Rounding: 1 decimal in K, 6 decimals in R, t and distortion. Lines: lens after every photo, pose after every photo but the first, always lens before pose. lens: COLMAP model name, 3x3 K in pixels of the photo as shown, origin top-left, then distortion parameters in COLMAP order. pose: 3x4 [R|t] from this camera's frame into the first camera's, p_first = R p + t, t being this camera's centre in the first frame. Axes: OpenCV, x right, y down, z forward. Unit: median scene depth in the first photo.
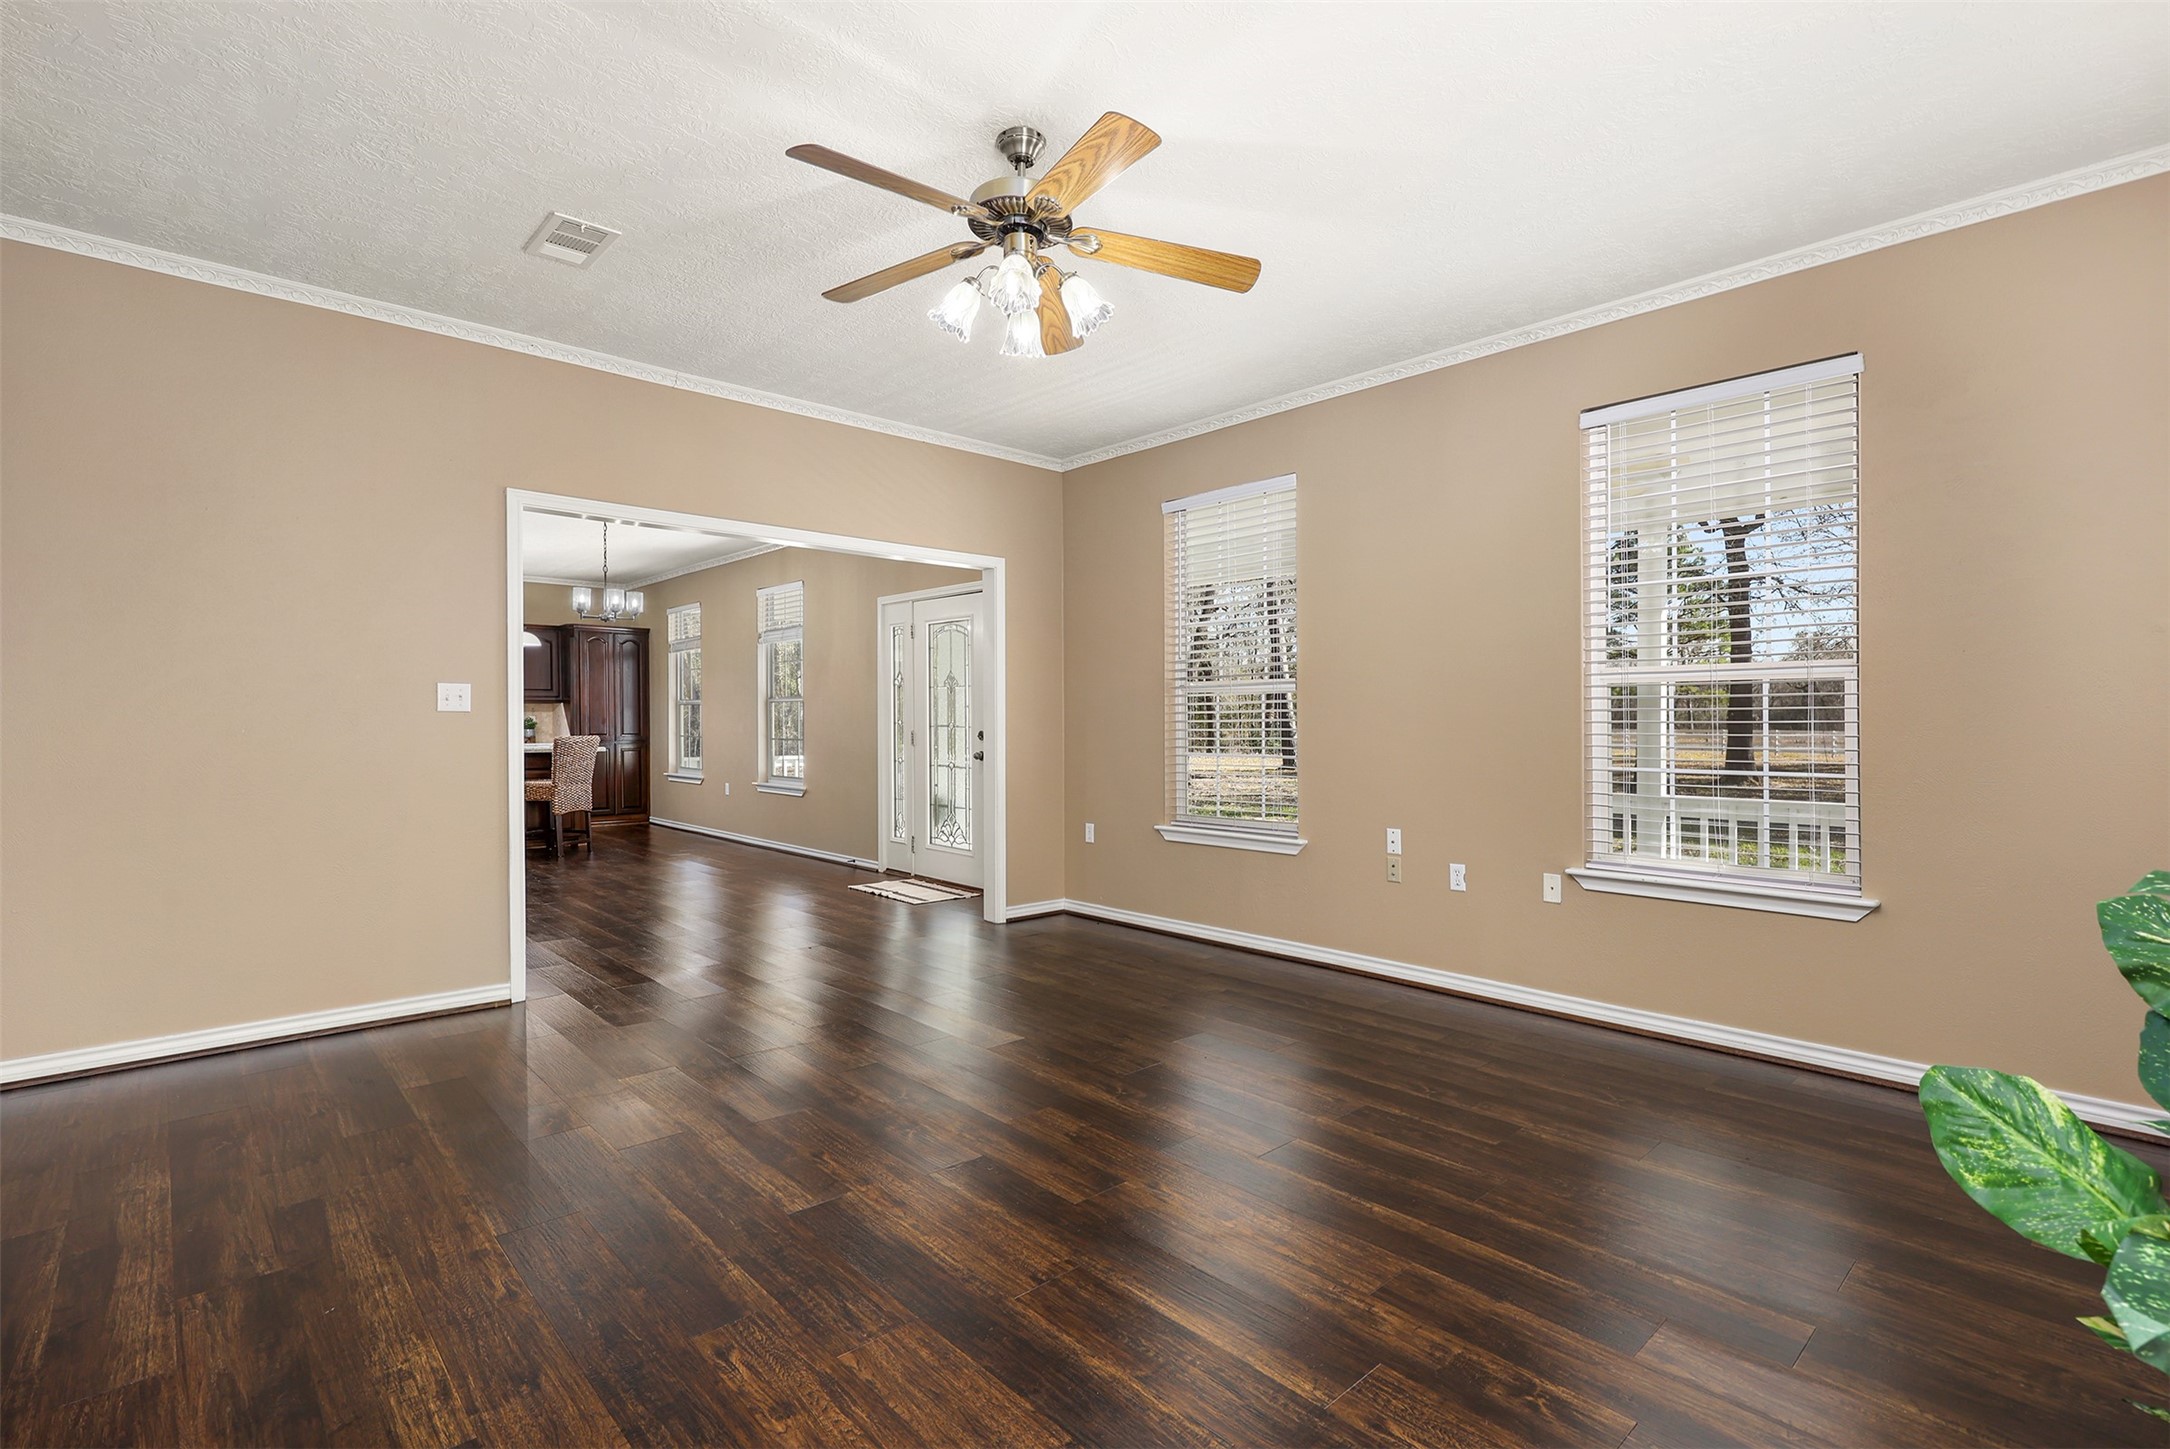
lens RADIAL K [[1020.8, 0, 1085.0], [0, 1020.8, 724.5], [0, 0, 1]] dist [0.001623, 0.000226]
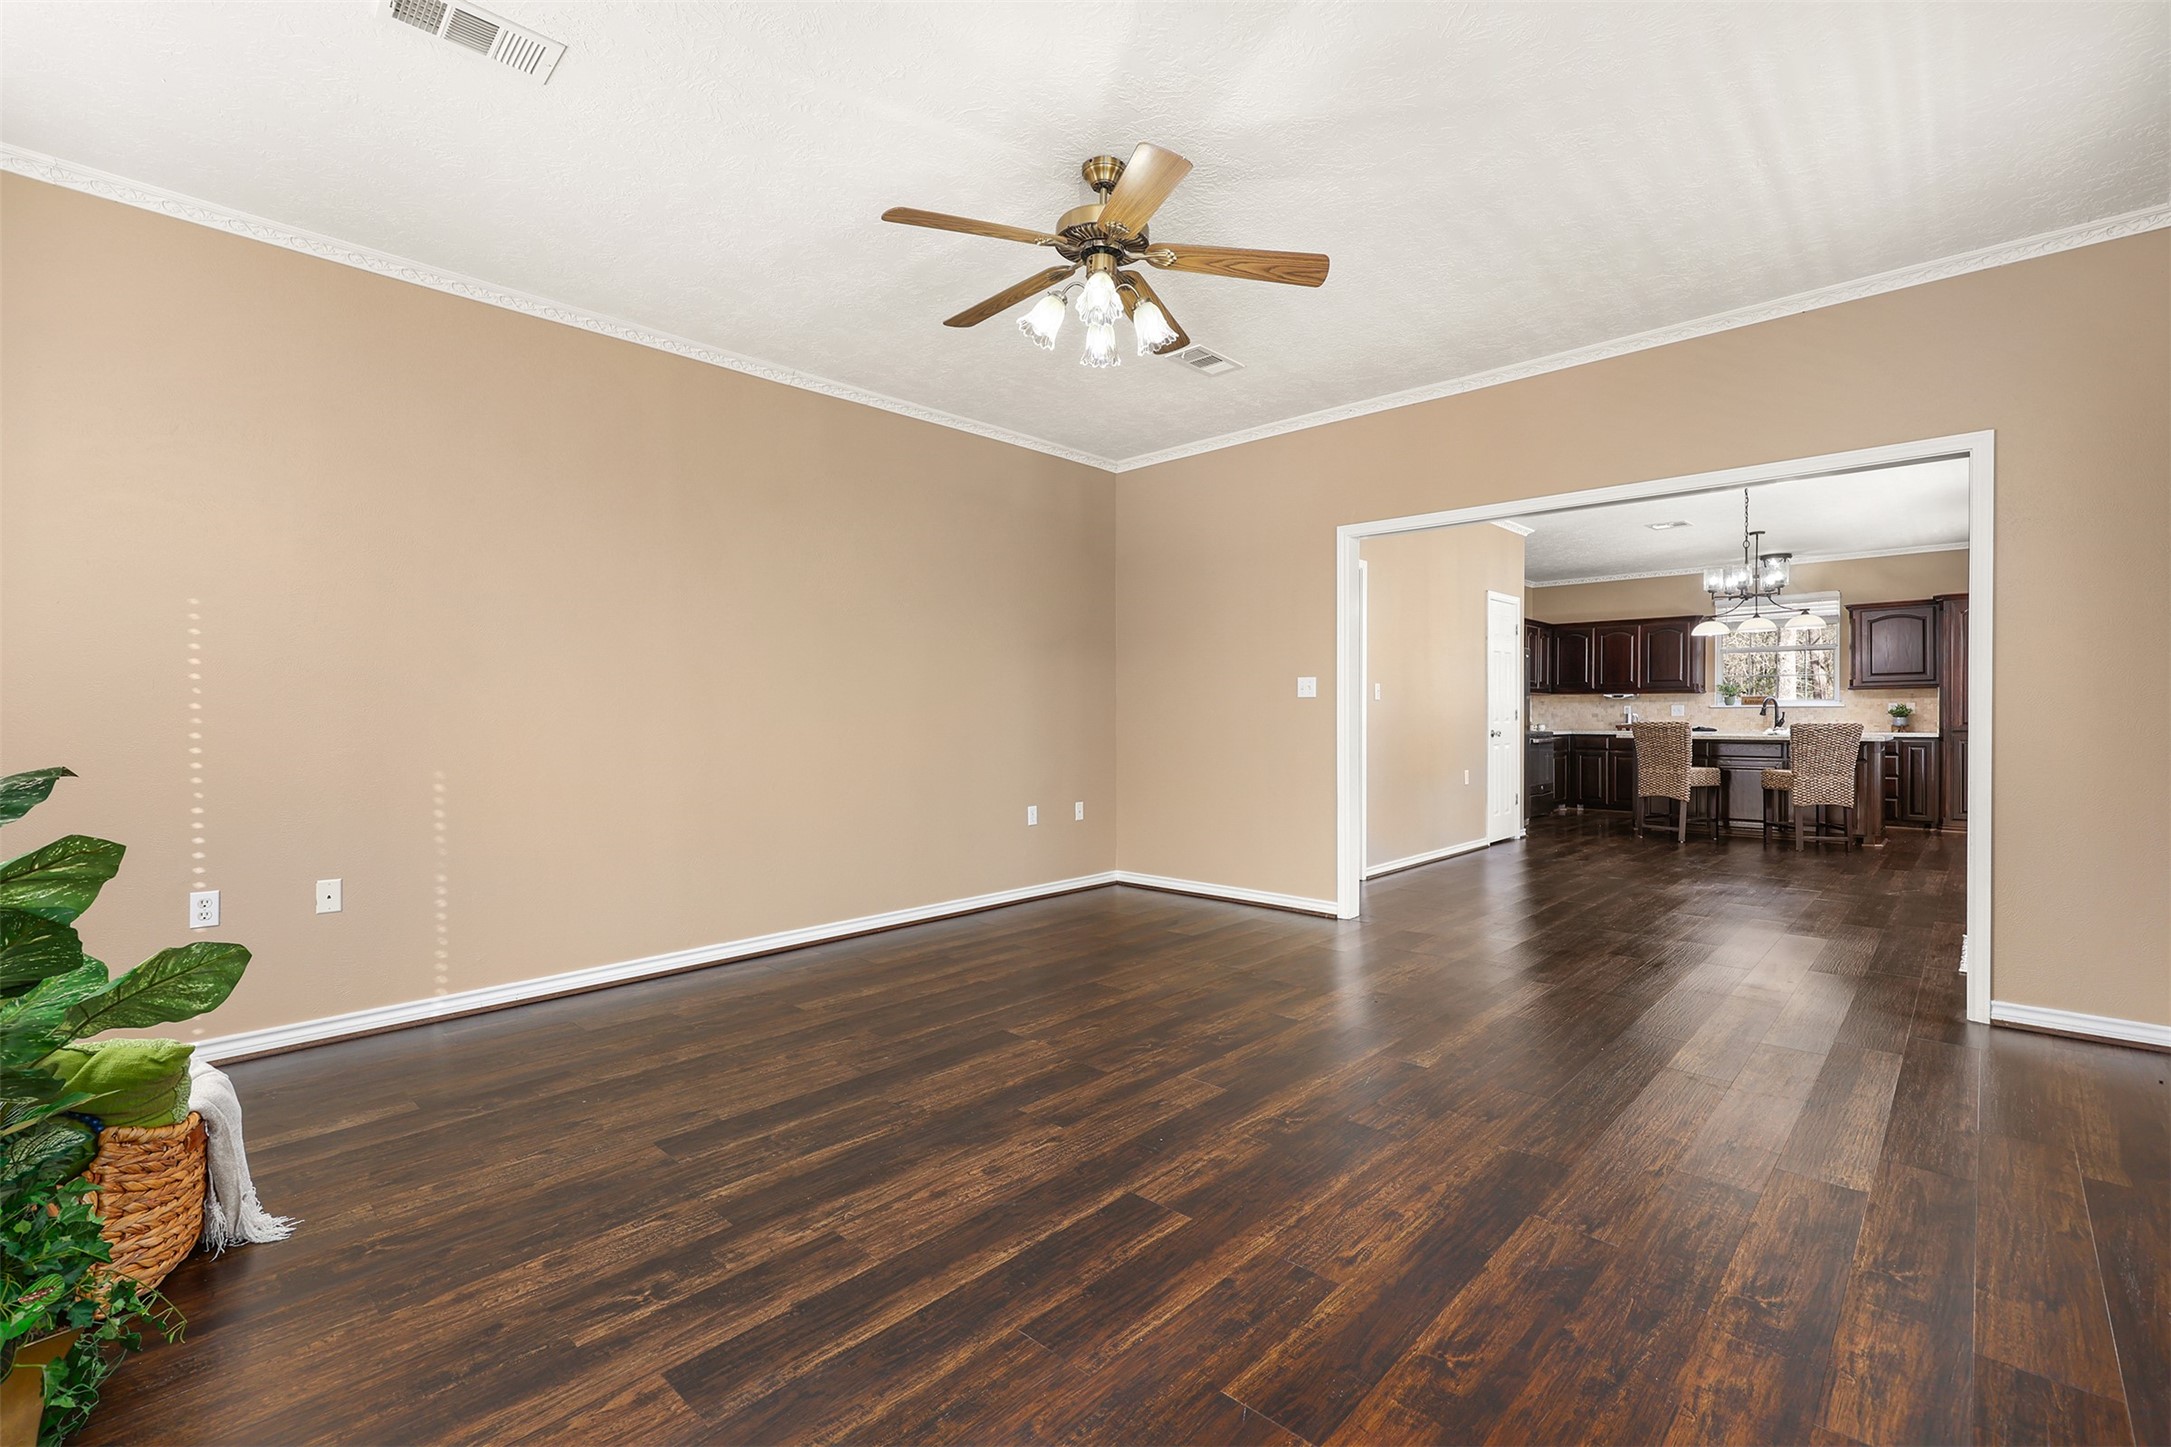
lens RADIAL K [[949.5, 0, 1084.6], [0, 949.5, 728.5], [0, 0, 1]] dist [0.000718, -0.000013]
pose [[0.071975, 0.013179, -0.997319, 0.896286], [-0.002168, 0.999912, 0.013057, 0.021224], [0.997404, 0.001222, 0.071998, 0.843267]]
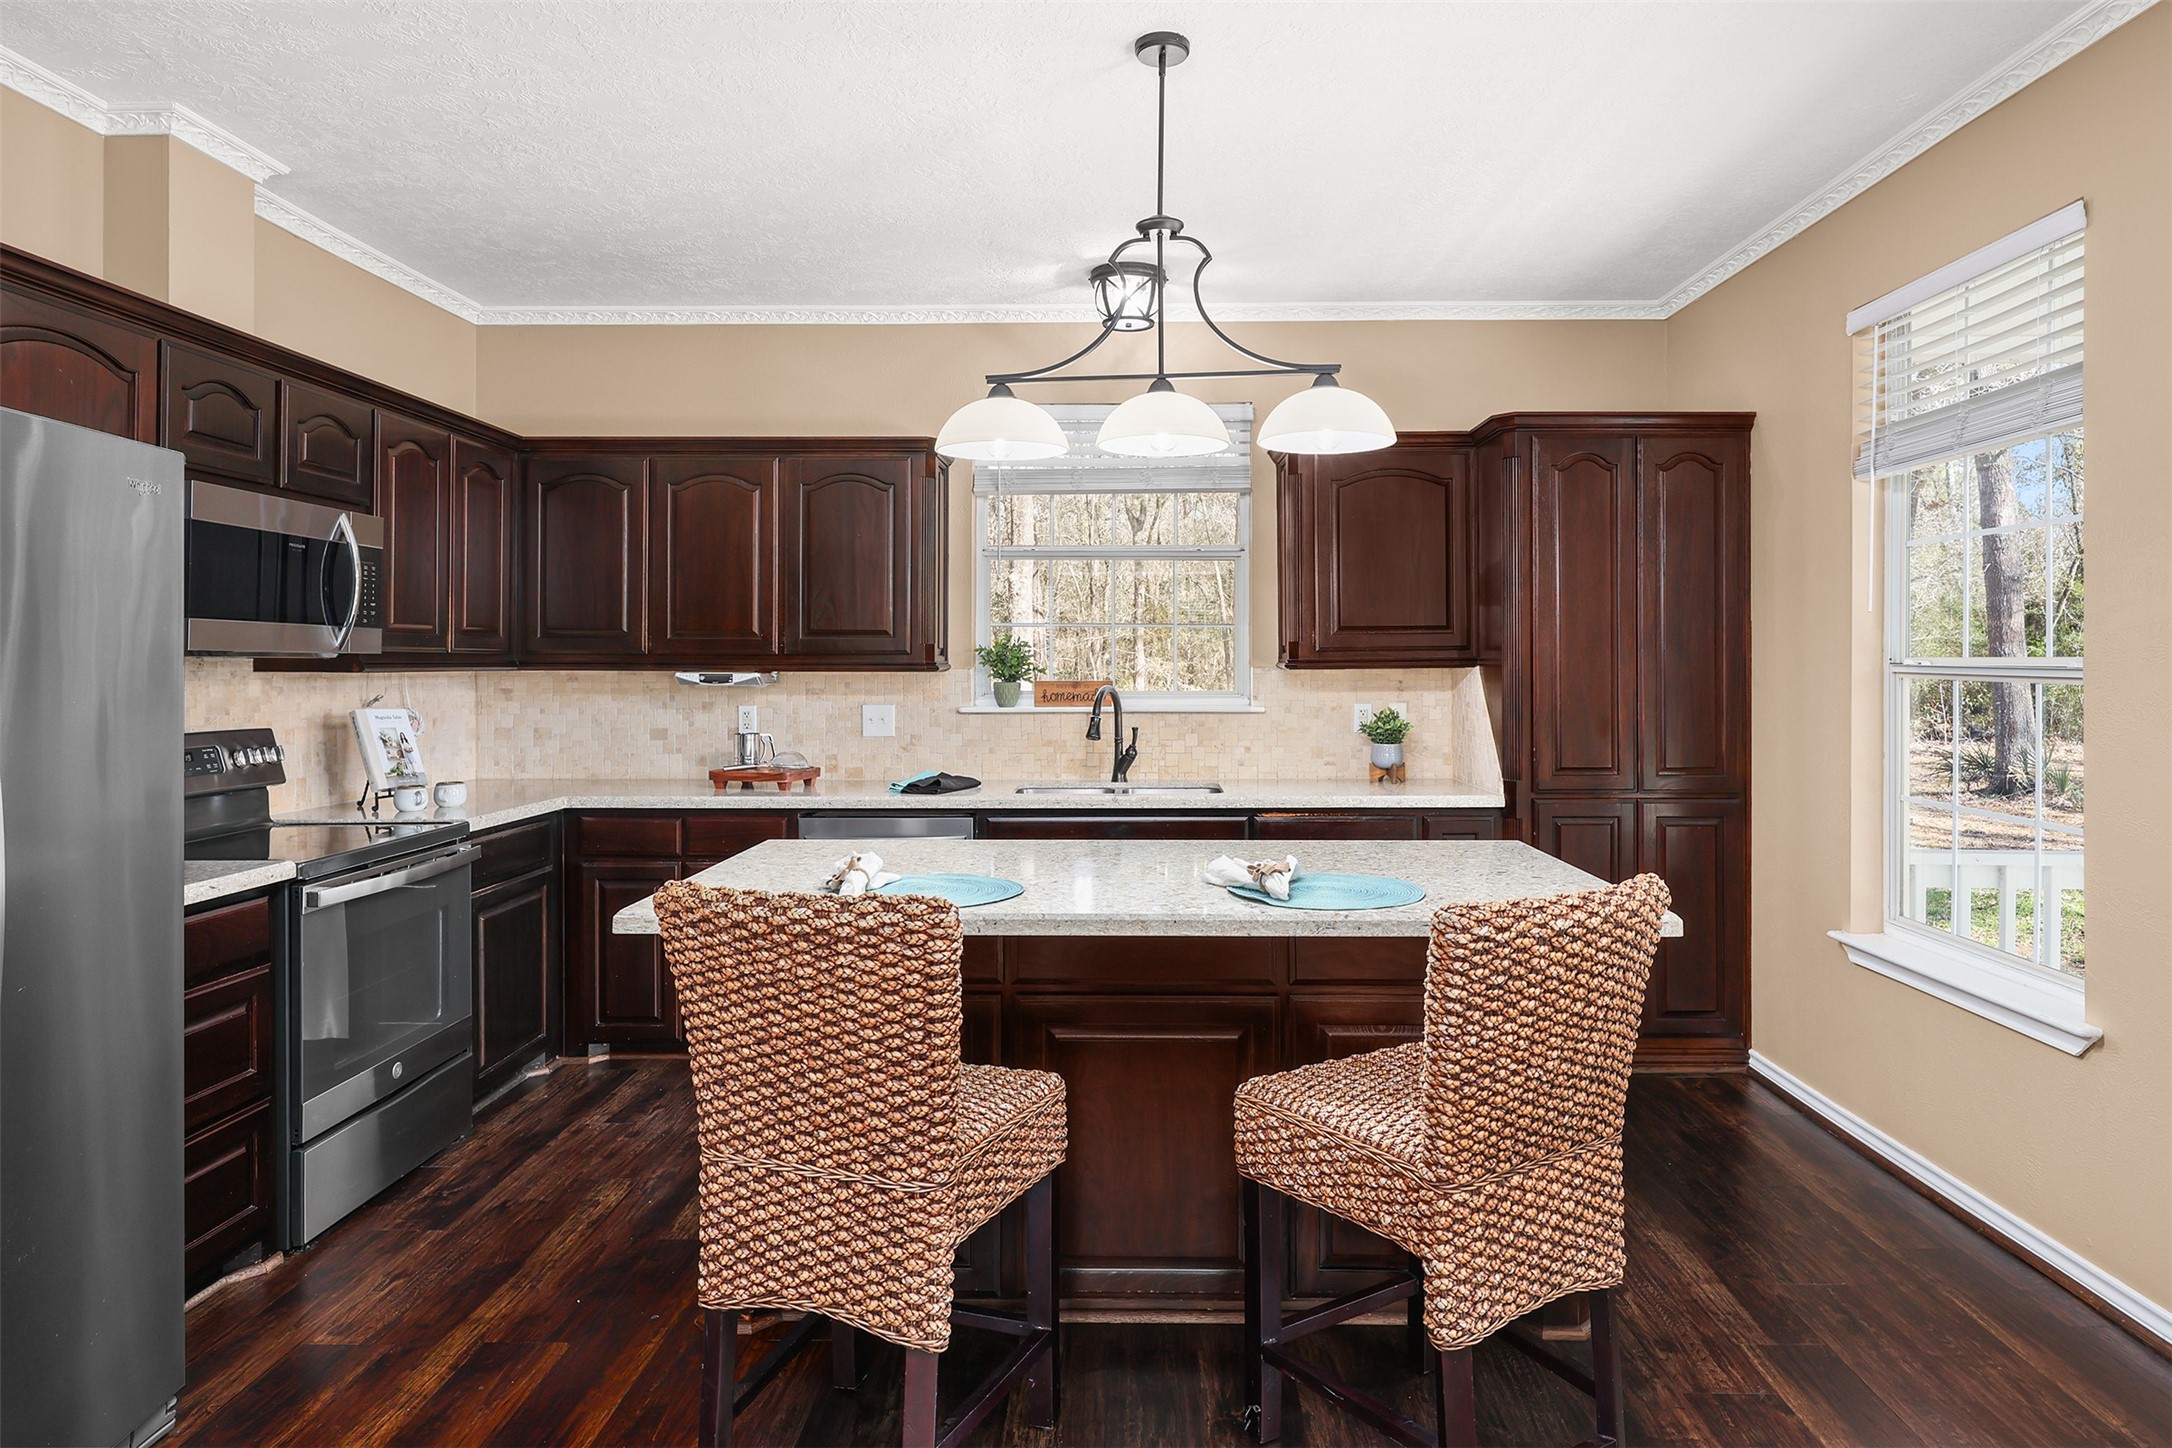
lens RADIAL K [[1268.7, 0, 1113.9], [0, 1268.7, 666.2], [0, 0, 1]] dist [0.000051, 0.000347]
pose [[0.730499, 0.002719, -0.682908, -1.214372], [-0.003355, 0.999994, 0.000392, -0.076989], [0.682905, 0.002005, 0.730504, 2.370537]]
